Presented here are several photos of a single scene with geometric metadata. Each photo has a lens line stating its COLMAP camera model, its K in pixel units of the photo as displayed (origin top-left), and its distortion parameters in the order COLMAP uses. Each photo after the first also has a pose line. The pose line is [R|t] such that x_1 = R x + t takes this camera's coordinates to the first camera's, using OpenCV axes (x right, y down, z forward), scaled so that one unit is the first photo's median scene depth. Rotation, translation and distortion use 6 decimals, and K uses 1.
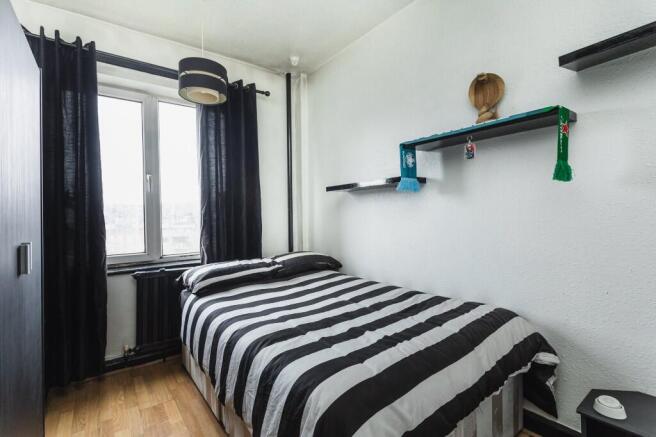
lens RADIAL K [[305.0, 0, 323.0], [0, 305.0, 217.0], [0, 0, 1]] dist [-0.001446, 0.000073]
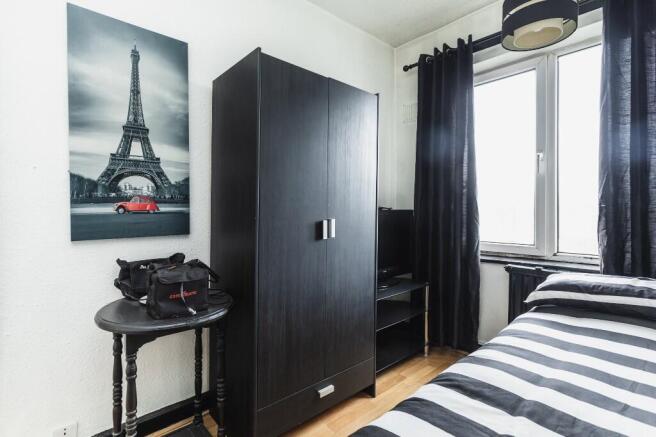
lens RADIAL K [[325.9, 0, 326.8], [0, 325.9, 210.9], [0, 0, 1]] dist [0.001431, 0.000146]
pose [[0.062856, 0.020404, -0.997814, 0.338165], [0.000758, 0.999790, 0.020493, 0.002148], [0.998022, -0.002045, 0.062827, 0.425376]]
